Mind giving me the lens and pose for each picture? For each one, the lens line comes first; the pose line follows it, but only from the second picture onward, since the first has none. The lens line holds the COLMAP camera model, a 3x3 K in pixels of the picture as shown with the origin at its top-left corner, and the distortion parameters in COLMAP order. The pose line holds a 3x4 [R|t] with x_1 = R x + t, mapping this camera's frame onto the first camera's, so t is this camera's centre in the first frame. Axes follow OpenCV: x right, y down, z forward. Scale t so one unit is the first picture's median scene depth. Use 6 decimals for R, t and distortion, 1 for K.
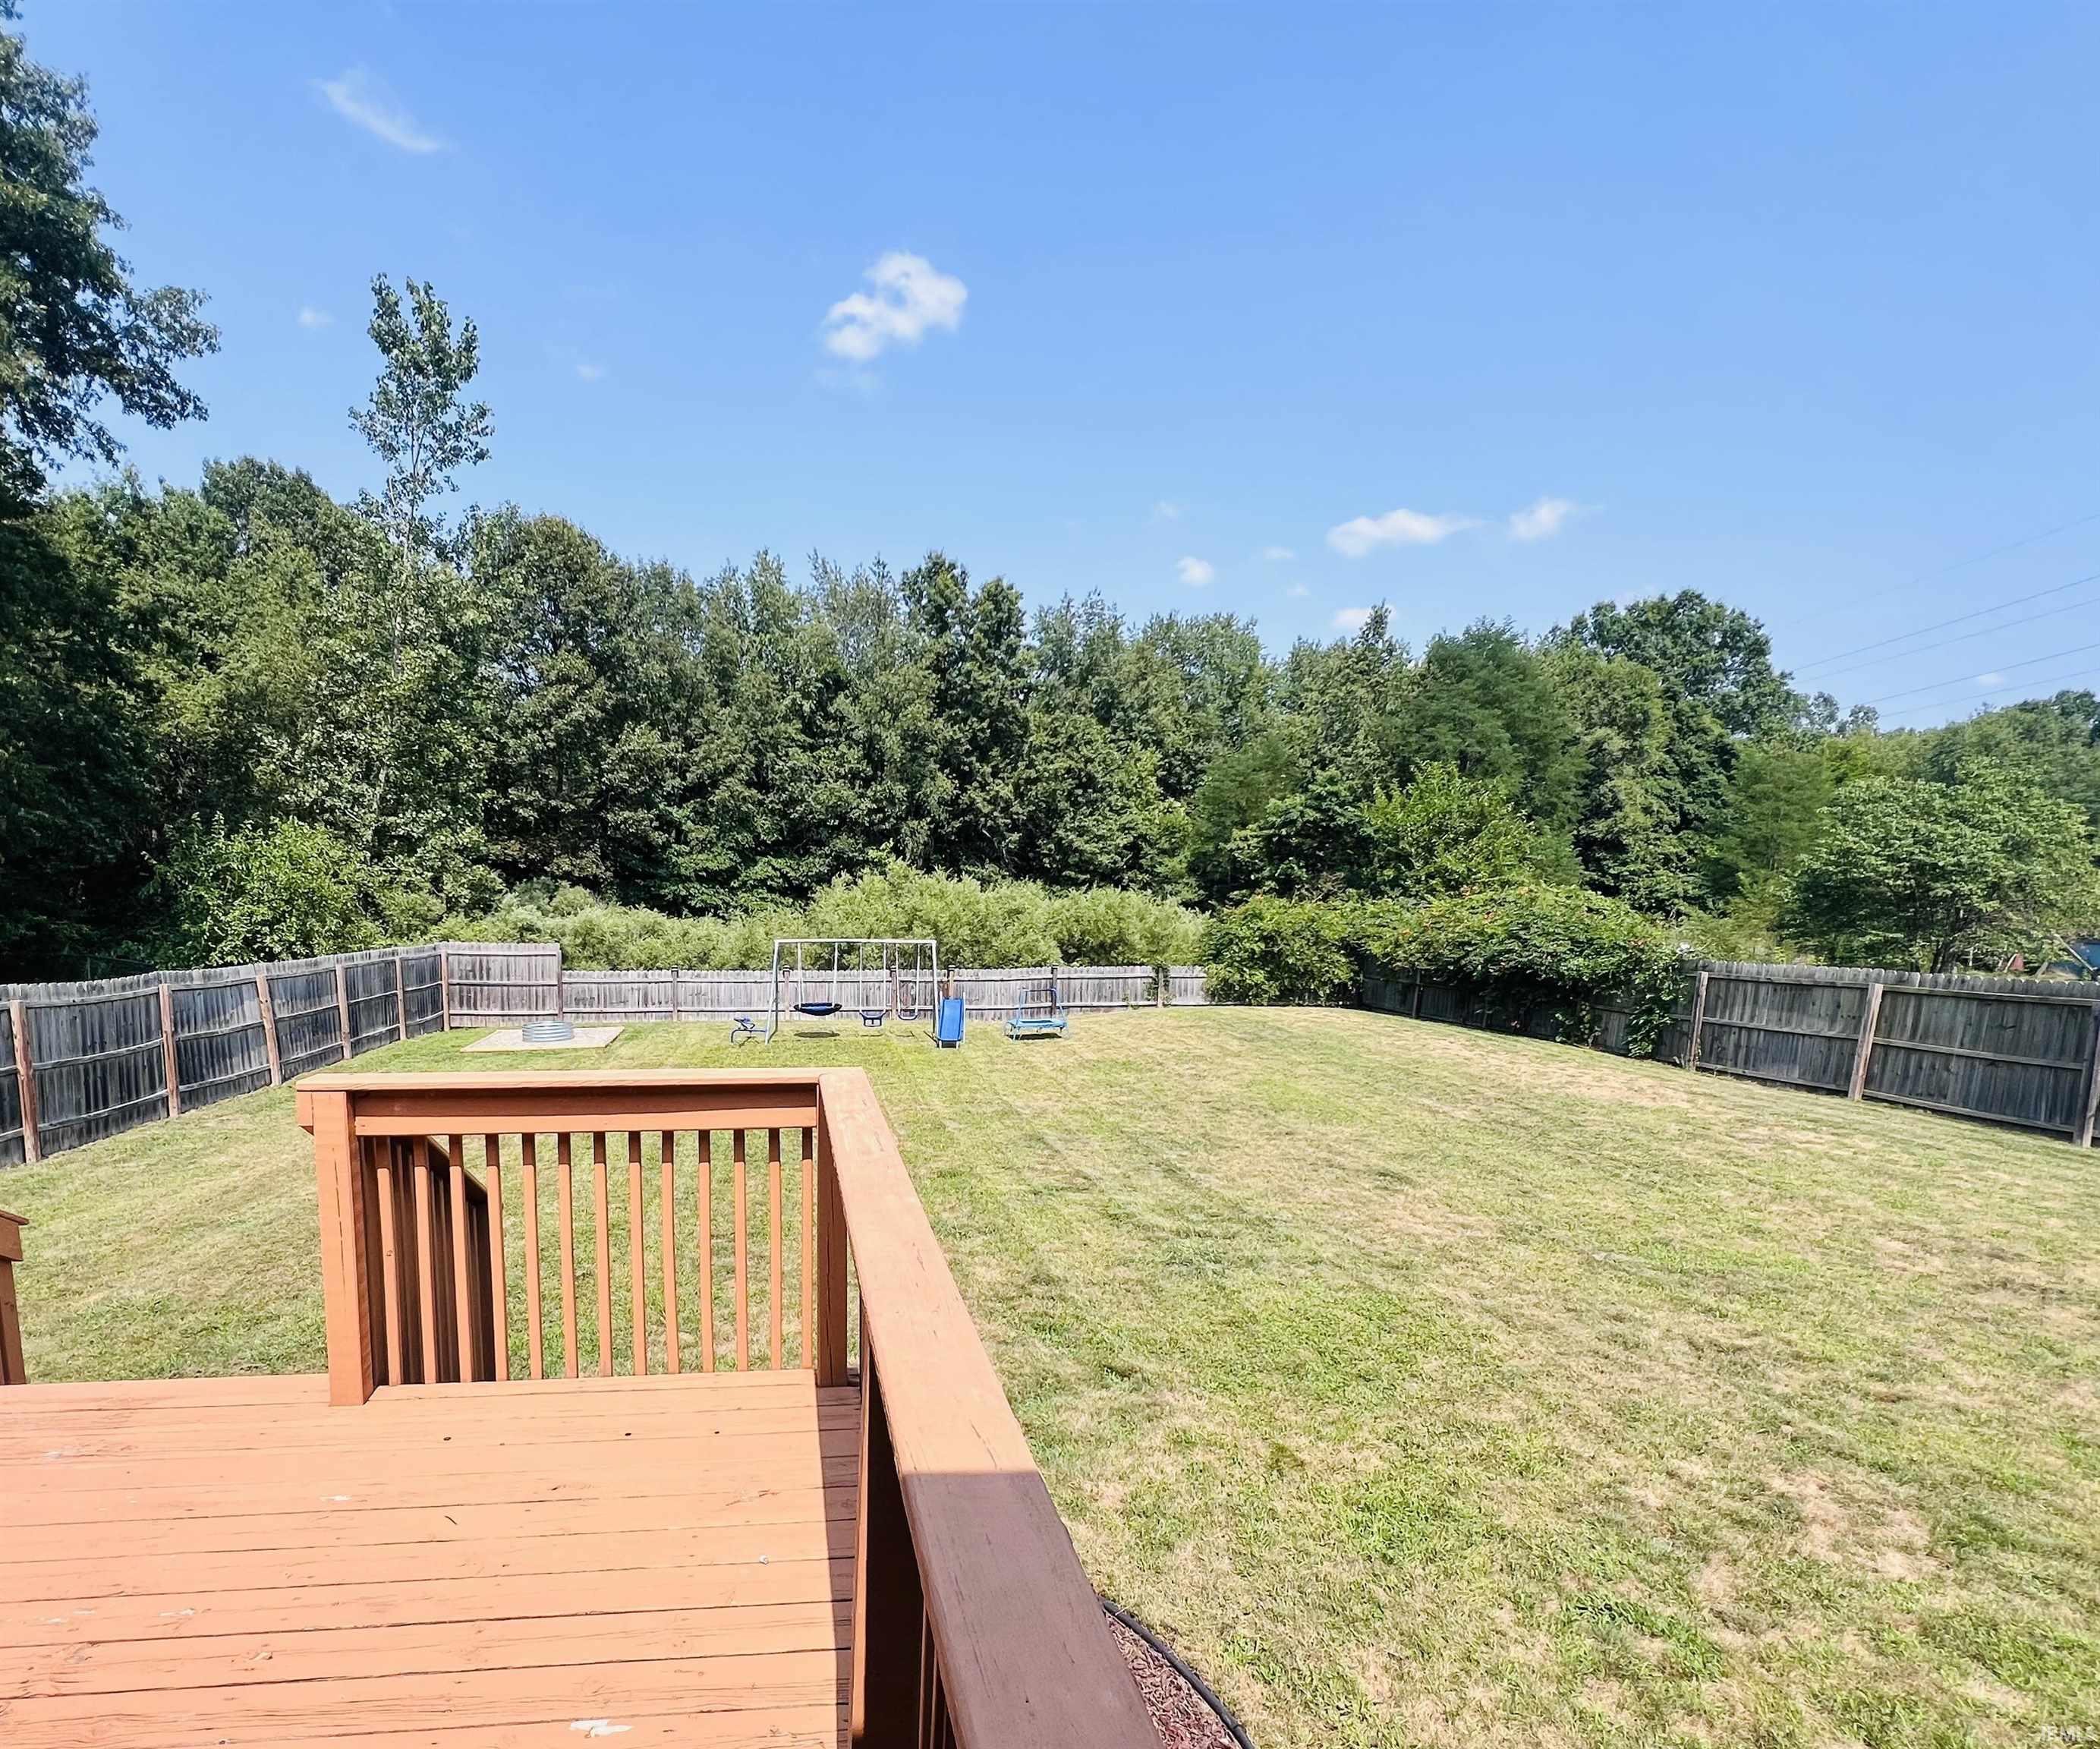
lens RADIAL K [[1074.6, 0, 911.7], [0, 1074.6, 1025.7], [0, 0, 1]] dist [-0.003171, 0.002714]
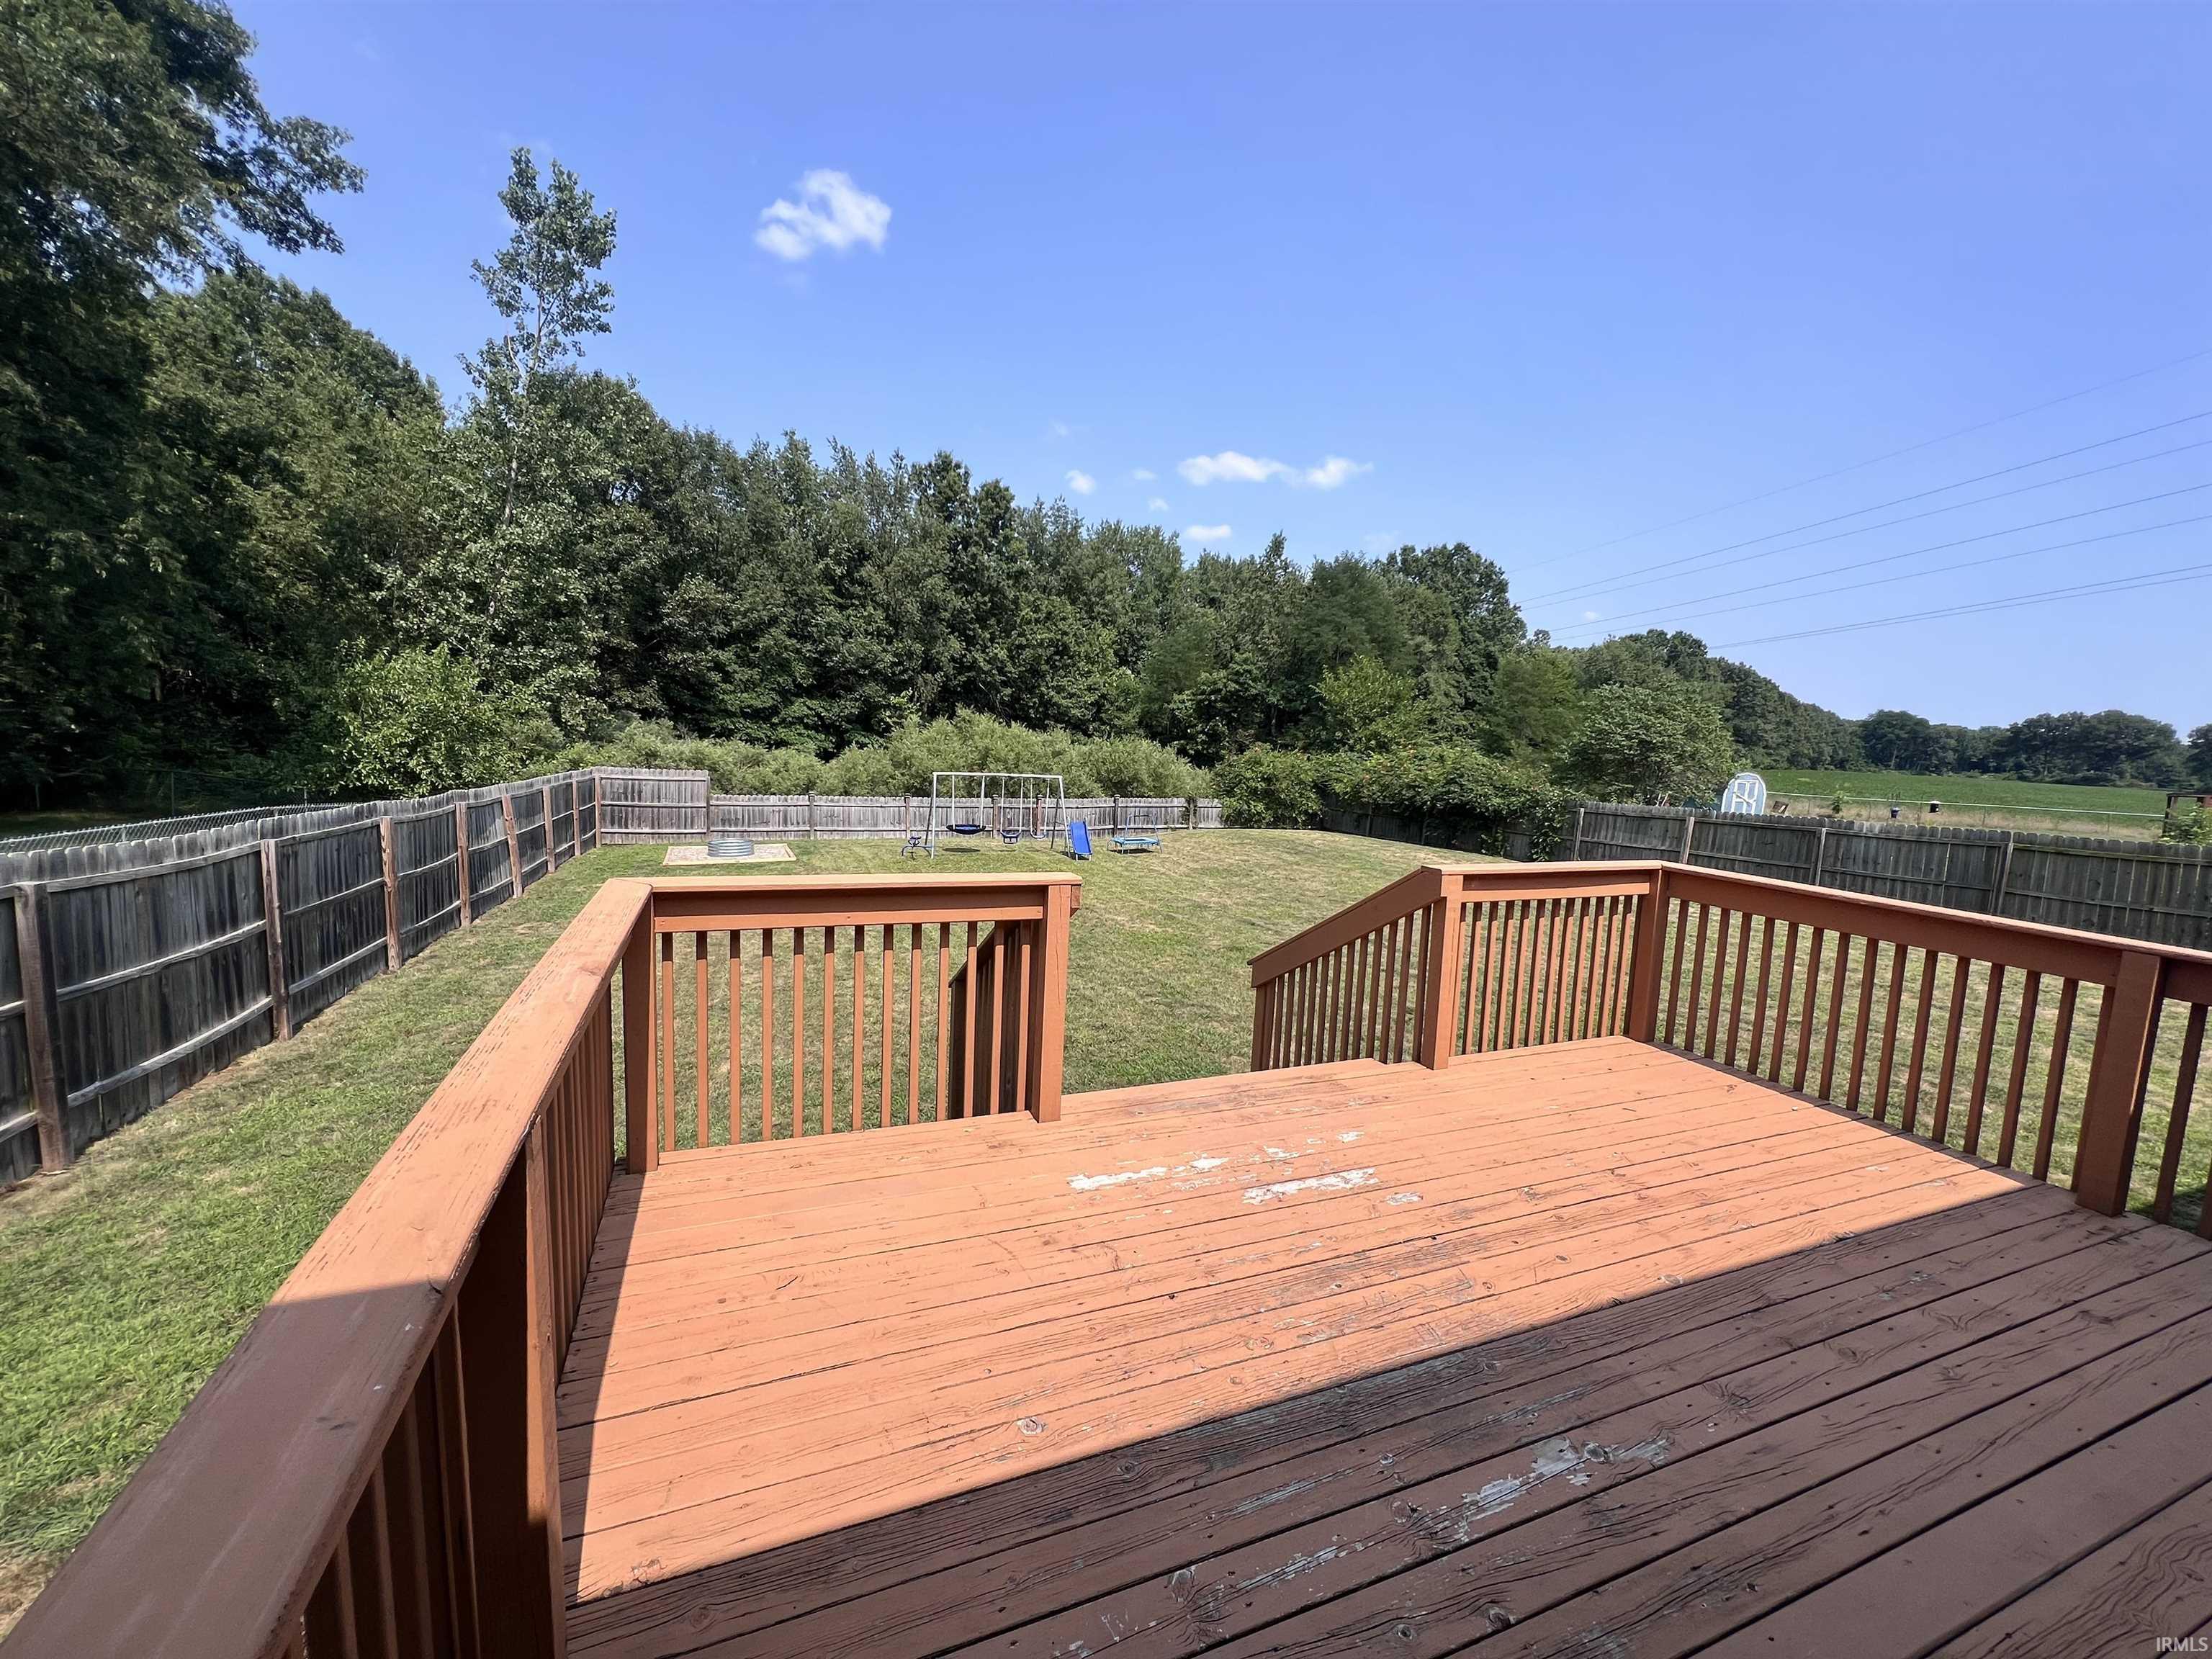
lens RADIAL K [[889.8, 0, 1104.2], [0, 889.8, 842.9], [0, 0, 1]] dist [0.001025, 0.000023]
pose [[0.957830, 0.000607, 0.287335, -0.108831], [-0.000079, 0.999998, -0.001851, 0.000876], [-0.287335, 0.001750, 0.957828, -0.013705]]
